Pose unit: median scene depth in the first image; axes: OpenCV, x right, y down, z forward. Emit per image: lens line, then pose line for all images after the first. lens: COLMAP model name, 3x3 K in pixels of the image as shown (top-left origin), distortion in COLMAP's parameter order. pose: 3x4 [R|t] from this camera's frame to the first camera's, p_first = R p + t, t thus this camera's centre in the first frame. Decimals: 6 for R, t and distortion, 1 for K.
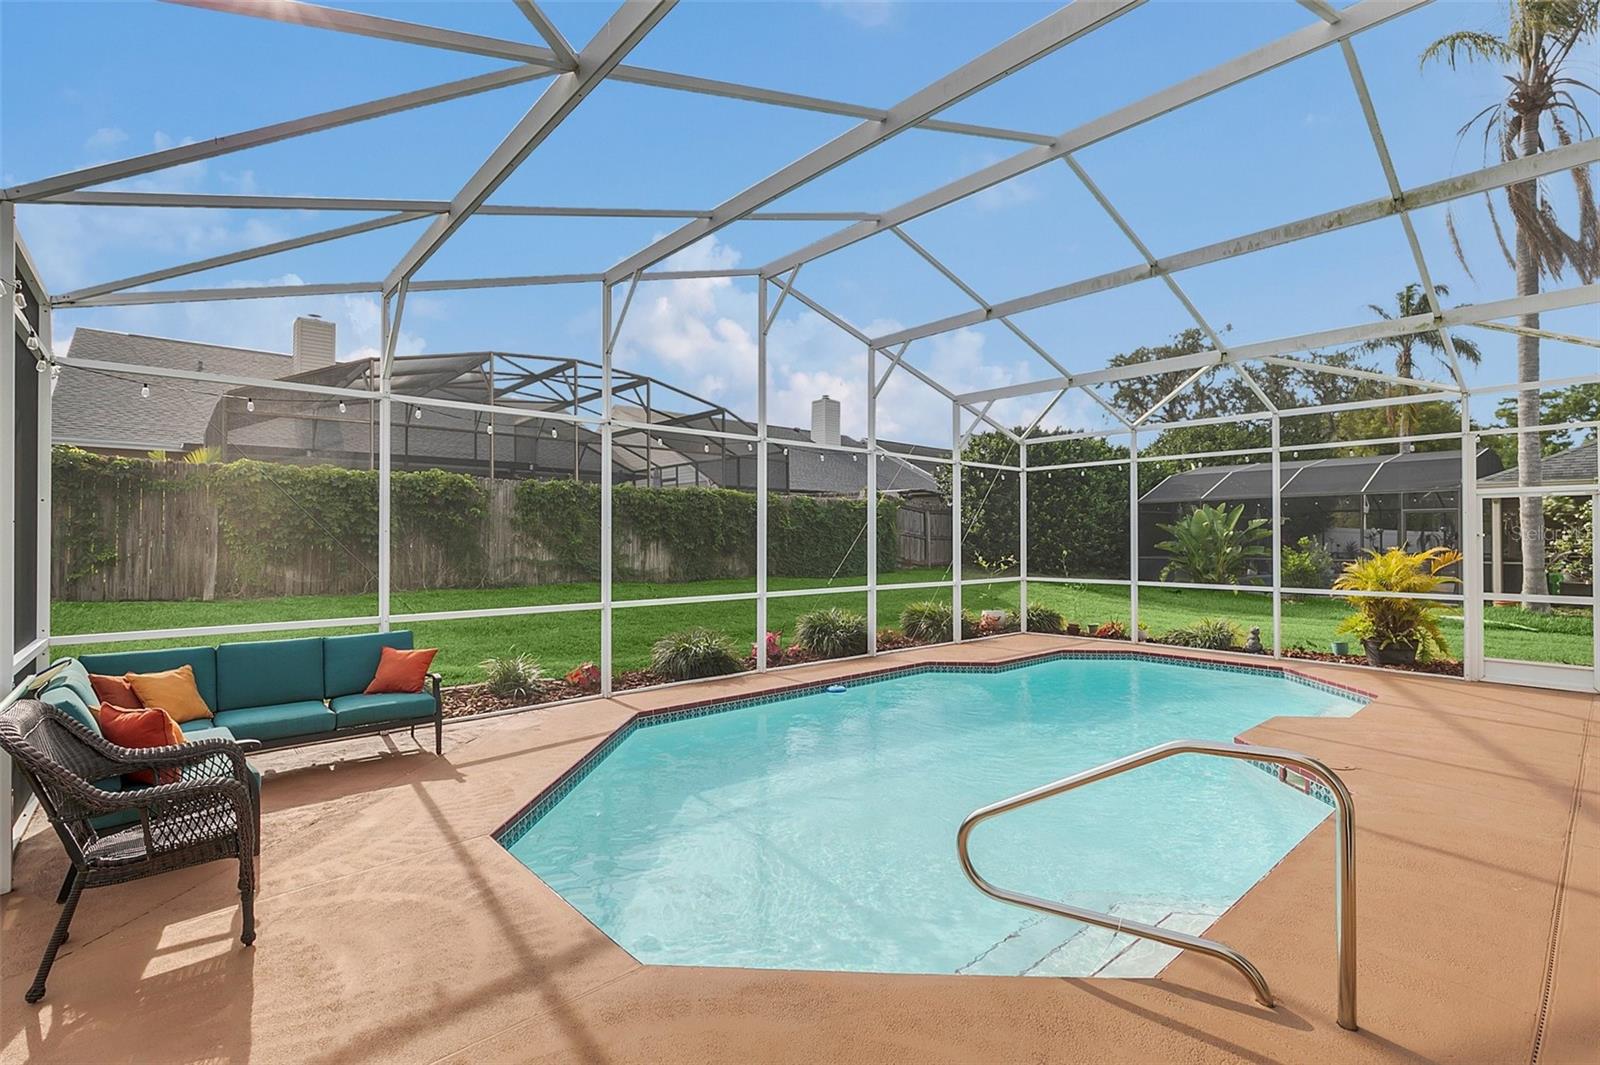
lens RADIAL K [[742.5, 0, 806.6], [0, 742.5, 533.6], [0, 0, 1]] dist [-0.009737, 0.000320]
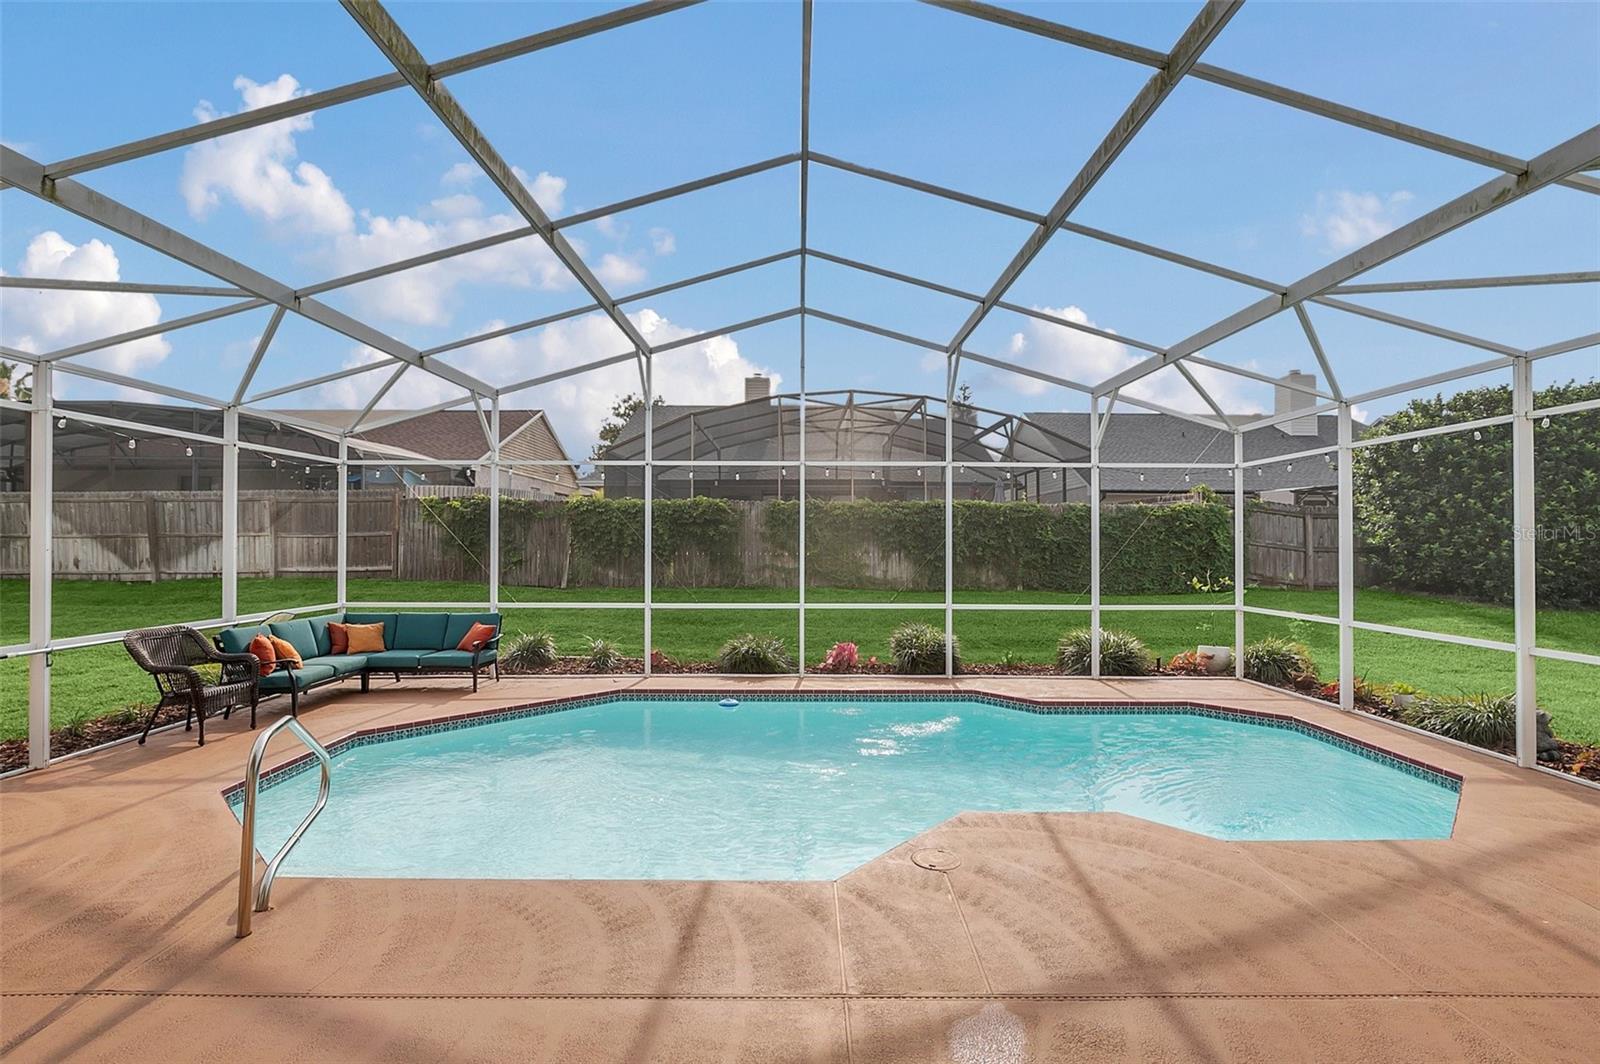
lens RADIAL K [[742.5, 0, 806.6], [0, 742.5, 533.1], [0, 0, 1]] dist [-0.009737, 0.000320]
pose [[0.746375, -0.004196, -0.665512, 0.515708], [0.000940, 0.999986, -0.005251, -0.014383], [0.665525, 0.003294, 0.746369, 0.146307]]
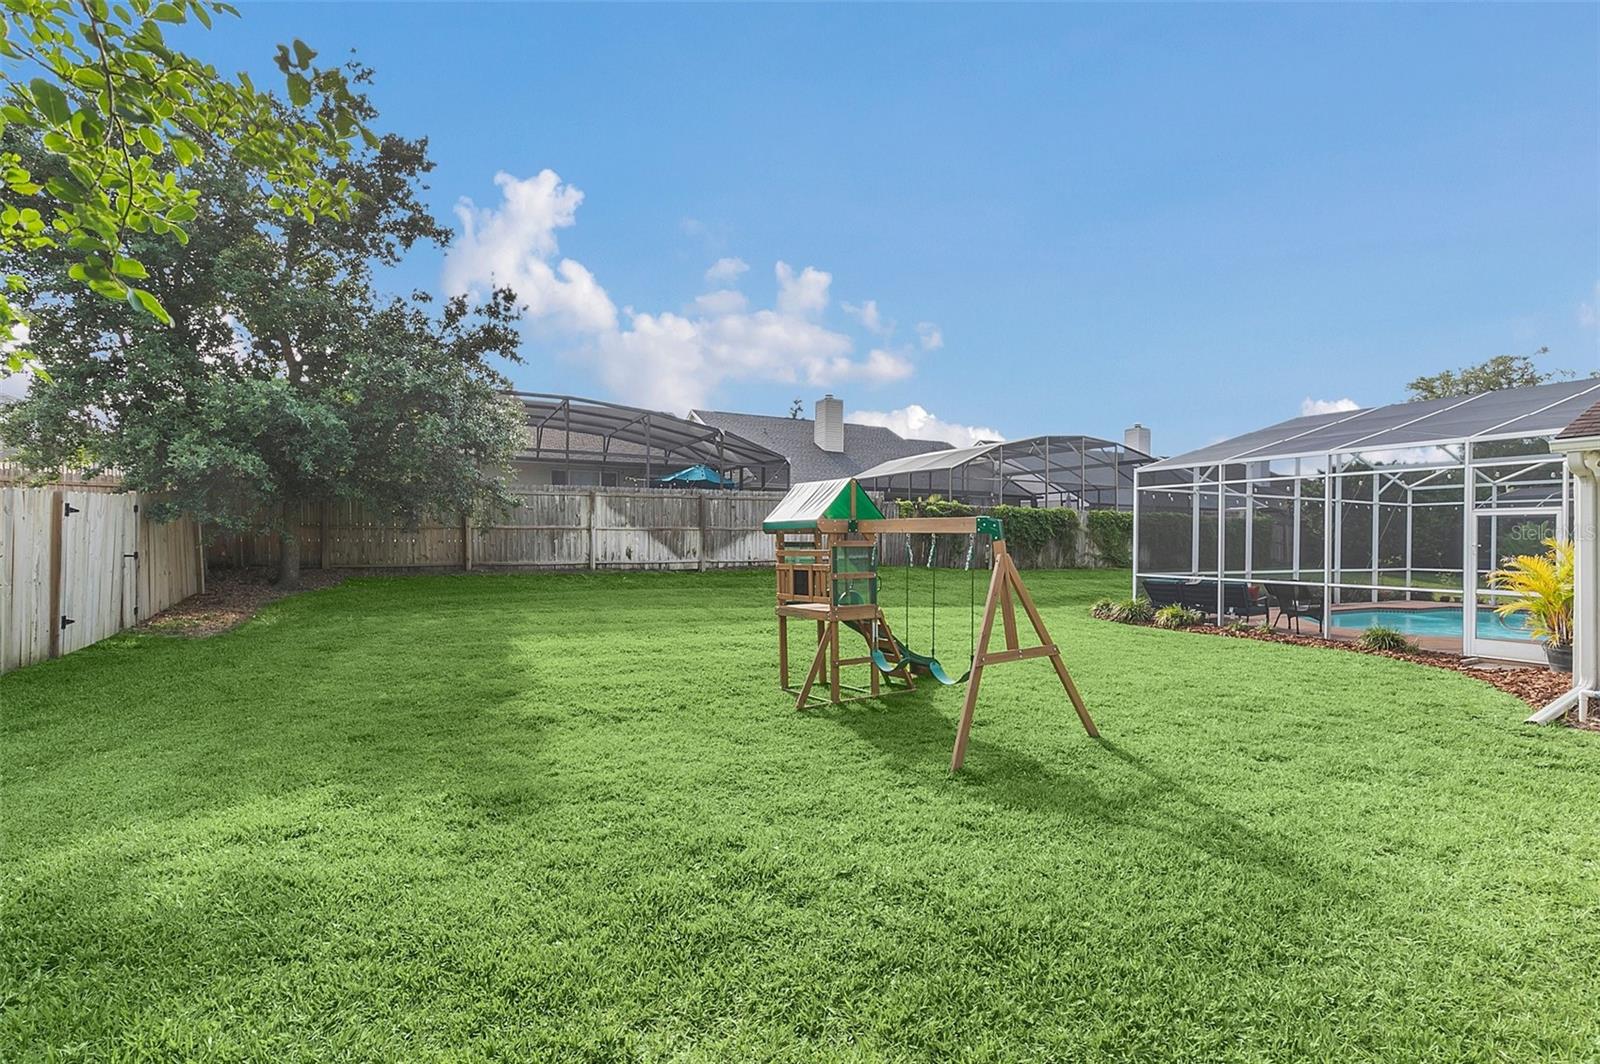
lens RADIAL K [[752.5, 0, 793.6], [0, 752.5, 534.5], [0, 0, 1]] dist [-0.005085, -0.000411]
pose [[0.973590, 0.005119, -0.228246, -0.710831], [-0.006883, 0.999952, -0.006931, 0.002101], [0.228199, 0.008318, 0.973579, -1.115544]]
